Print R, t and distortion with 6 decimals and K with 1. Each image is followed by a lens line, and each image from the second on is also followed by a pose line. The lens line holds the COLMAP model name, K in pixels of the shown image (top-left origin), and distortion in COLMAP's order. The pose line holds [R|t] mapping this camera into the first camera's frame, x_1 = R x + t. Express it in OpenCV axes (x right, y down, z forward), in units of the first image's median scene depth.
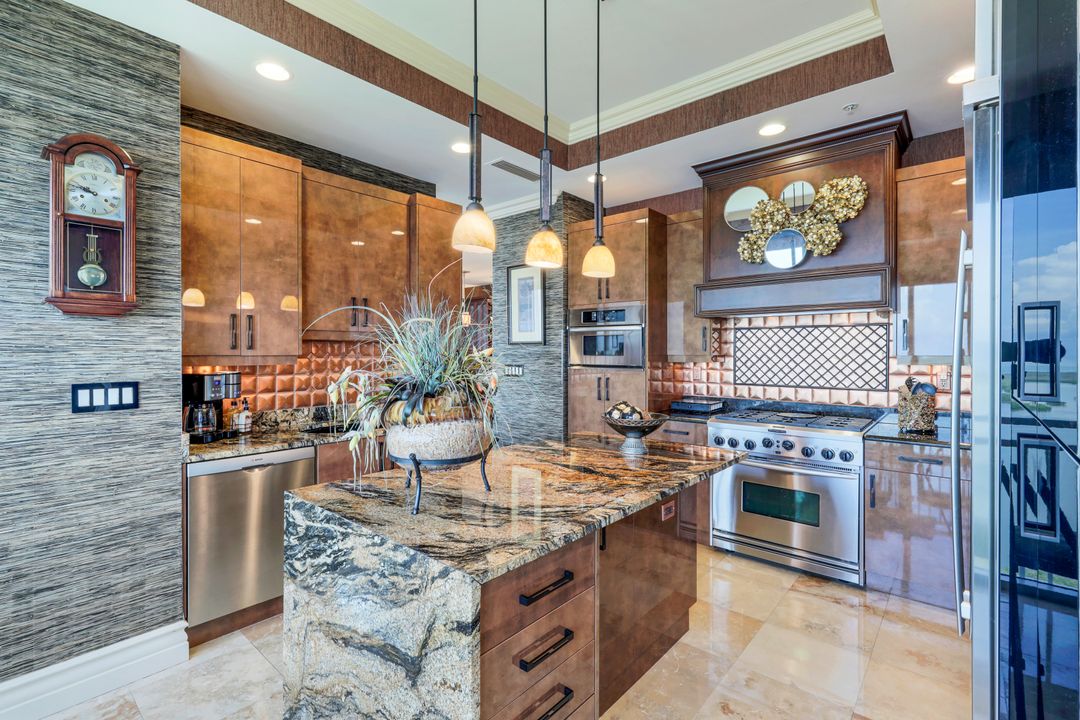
lens RADIAL K [[494.1, 0, 538.7], [0, 494.1, 353.9], [0, 0, 1]] dist [-0.001280, 0.001054]
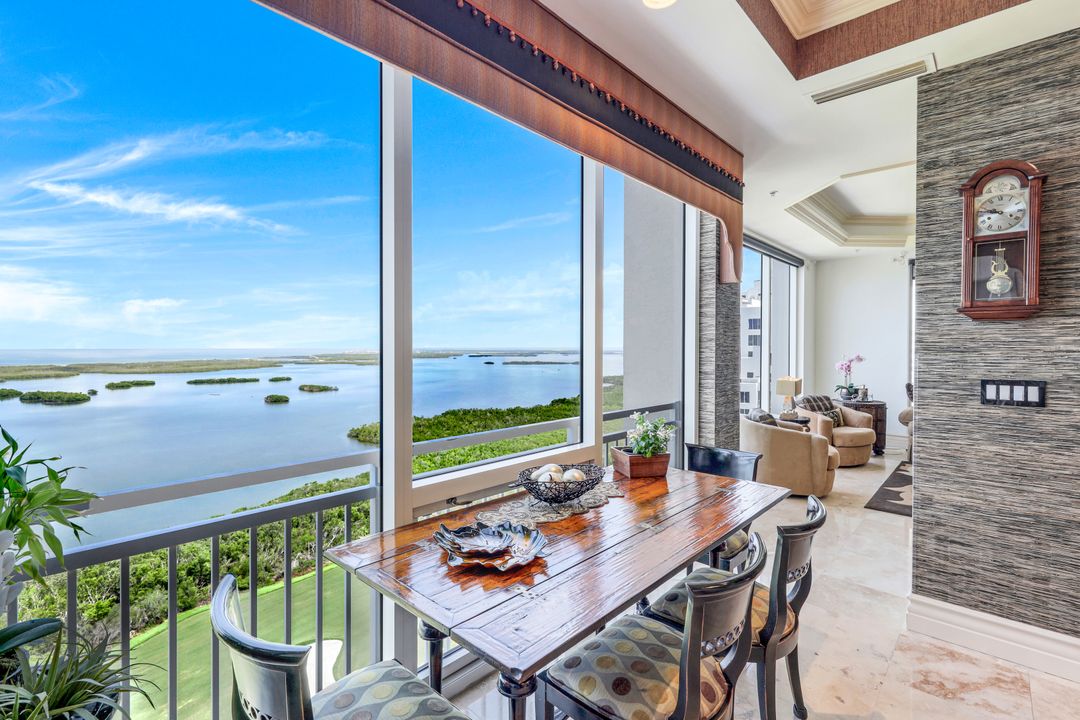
lens RADIAL K [[494.1, 0, 538.6], [0, 494.1, 355.2], [0, 0, 1]] dist [-0.001280, 0.001054]
pose [[-0.030051, 0.011071, -0.999487, 0.262122], [-0.008586, 0.999899, 0.011334, -0.000523], [0.999512, 0.008922, -0.029953, -0.021482]]
